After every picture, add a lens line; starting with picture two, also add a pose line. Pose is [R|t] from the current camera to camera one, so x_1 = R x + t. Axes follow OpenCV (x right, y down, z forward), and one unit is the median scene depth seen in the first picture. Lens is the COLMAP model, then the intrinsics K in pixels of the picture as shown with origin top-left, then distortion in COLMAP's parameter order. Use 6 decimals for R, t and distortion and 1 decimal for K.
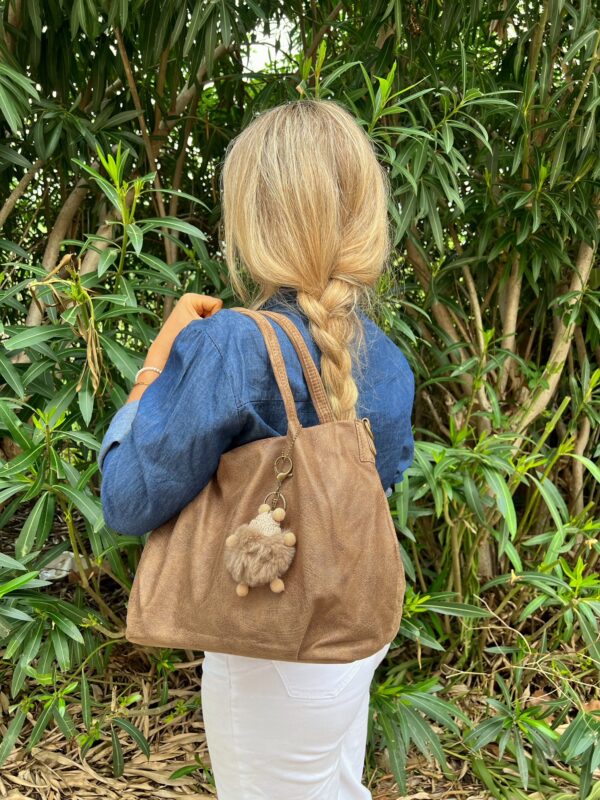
lens RADIAL K [[614.2, 0, 300.1], [0, 614.2, 398.2], [0, 0, 1]] dist [0.030159, -0.052022]
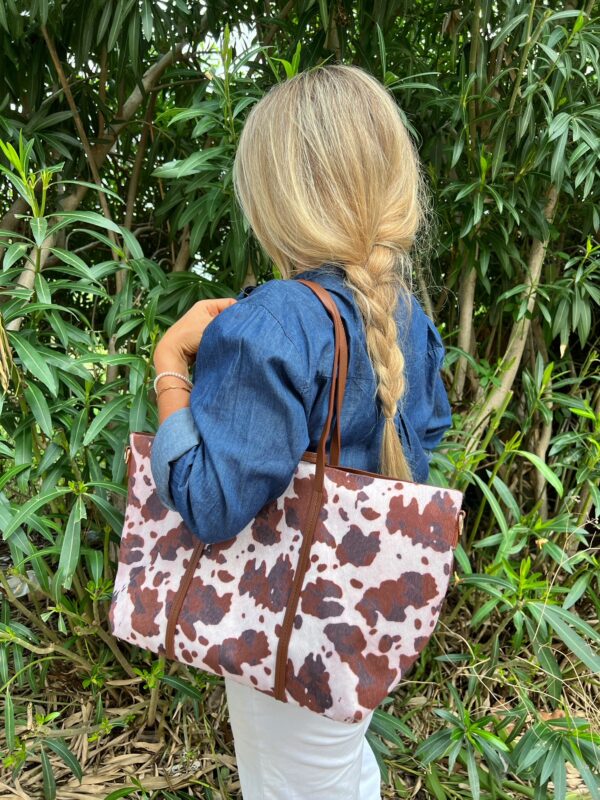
lens RADIAL K [[614.2, 0, 302.4], [0, 614.2, 401.6], [0, 0, 1]] dist [0.030159, -0.052022]
pose [[0.999761, -0.021631, 0.003081, 0.094021], [0.021703, 0.999438, -0.025553, 0.029236], [-0.002526, 0.025614, 0.999669, 0.033301]]
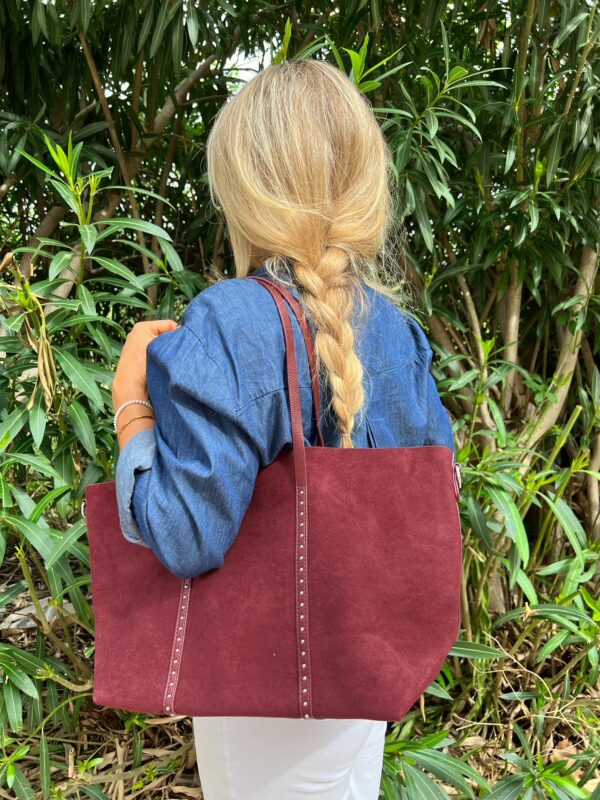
lens RADIAL K [[614.2, 0, 296.6], [0, 614.2, 400.1], [0, 0, 1]] dist [0.030159, -0.052022]
pose [[0.999538, -0.027188, -0.013557, 0.030517], [0.026267, 0.997605, -0.063986, 0.032523], [0.015265, 0.063600, 0.997859, 0.083646]]
